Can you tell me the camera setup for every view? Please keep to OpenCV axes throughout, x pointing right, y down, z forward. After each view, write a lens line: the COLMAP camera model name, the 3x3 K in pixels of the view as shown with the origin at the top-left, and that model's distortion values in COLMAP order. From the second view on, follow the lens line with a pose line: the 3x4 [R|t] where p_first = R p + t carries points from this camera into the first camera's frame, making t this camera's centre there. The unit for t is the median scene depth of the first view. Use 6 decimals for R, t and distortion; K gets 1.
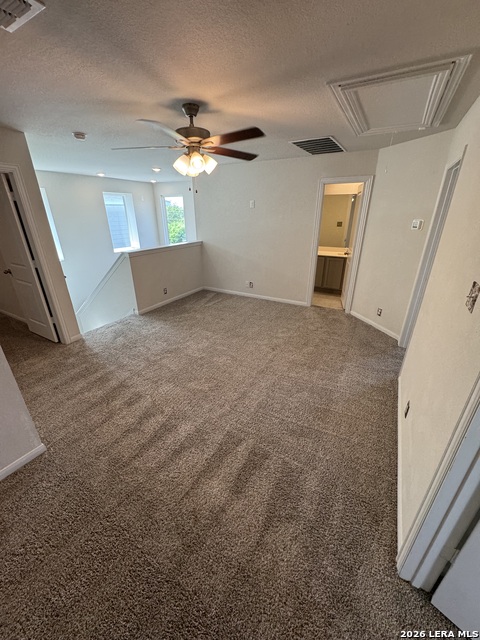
lens RADIAL K [[254.7, 0, 240.0], [0, 254.7, 320.0], [0, 0, 1]] dist [0.001717, 0.000340]
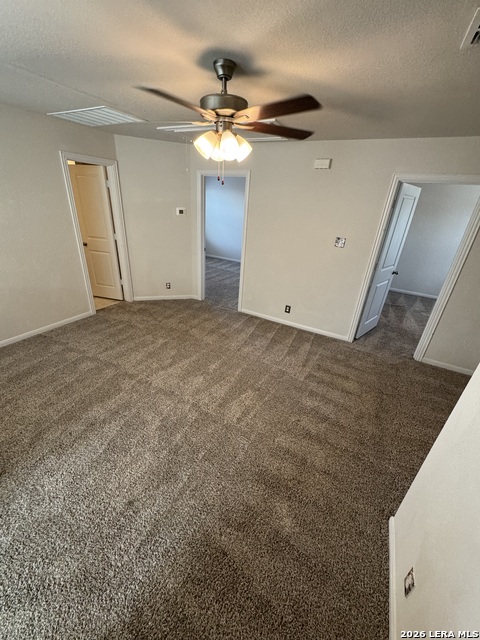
lens RADIAL K [[254.7, 0, 240.0], [0, 254.7, 320.0], [0, 0, 1]] dist [0.001717, 0.000340]
pose [[-0.010605, -0.426032, 0.904646, -0.897790], [0.337111, 0.850211, 0.404348, -0.389105], [-0.941405, 0.309254, 0.134603, 0.835347]]
